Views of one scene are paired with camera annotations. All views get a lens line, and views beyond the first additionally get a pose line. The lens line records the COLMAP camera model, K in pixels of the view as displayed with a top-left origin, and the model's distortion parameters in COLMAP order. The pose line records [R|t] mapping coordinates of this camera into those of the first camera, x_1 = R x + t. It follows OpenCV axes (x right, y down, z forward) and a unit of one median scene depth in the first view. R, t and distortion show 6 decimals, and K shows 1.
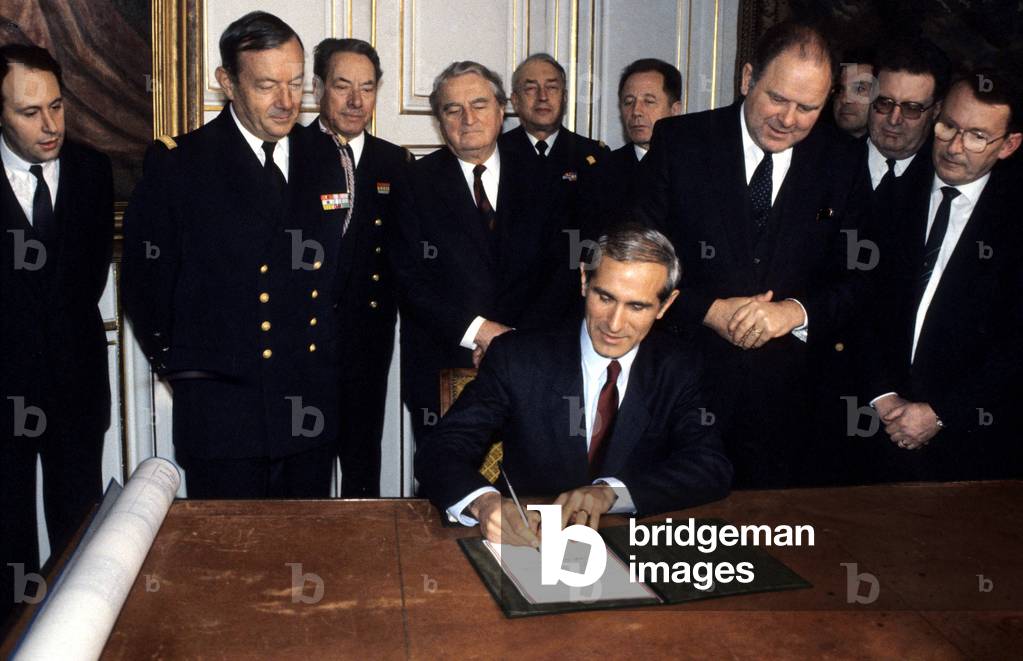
lens RADIAL K [[471.8, 0, 491.1], [0, 471.8, 332.3], [0, 0, 1]] dist [0.001240, 0.000021]
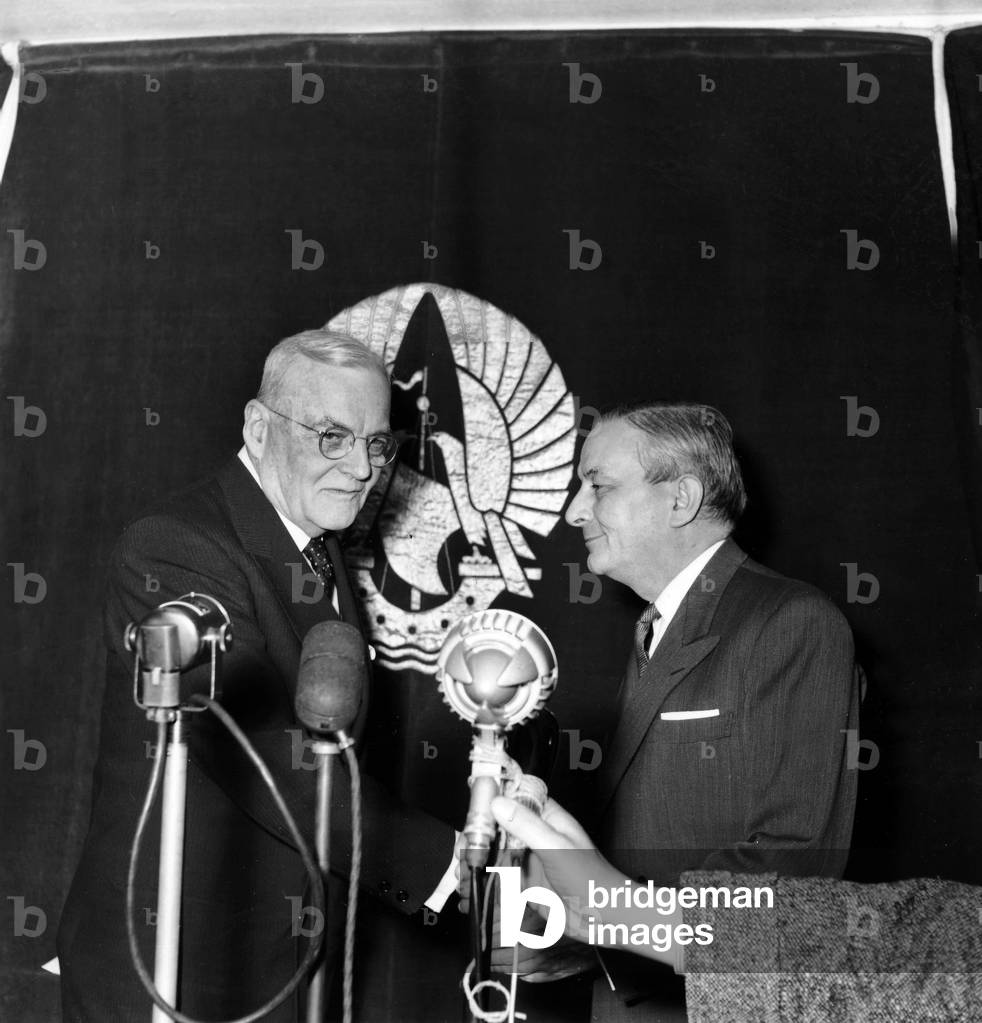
lens RADIAL K [[472.3, 0, 491.0], [0, 472.3, 511.5], [0, 0, 1]] dist [-0.000201, 0.000185]
pose [[1.000000, -0.000251, -0.000167, -0.000136], [0.000251, 1.000000, -0.000964, 0.375245], [0.000167, 0.000964, 1.000000, 0.000252]]
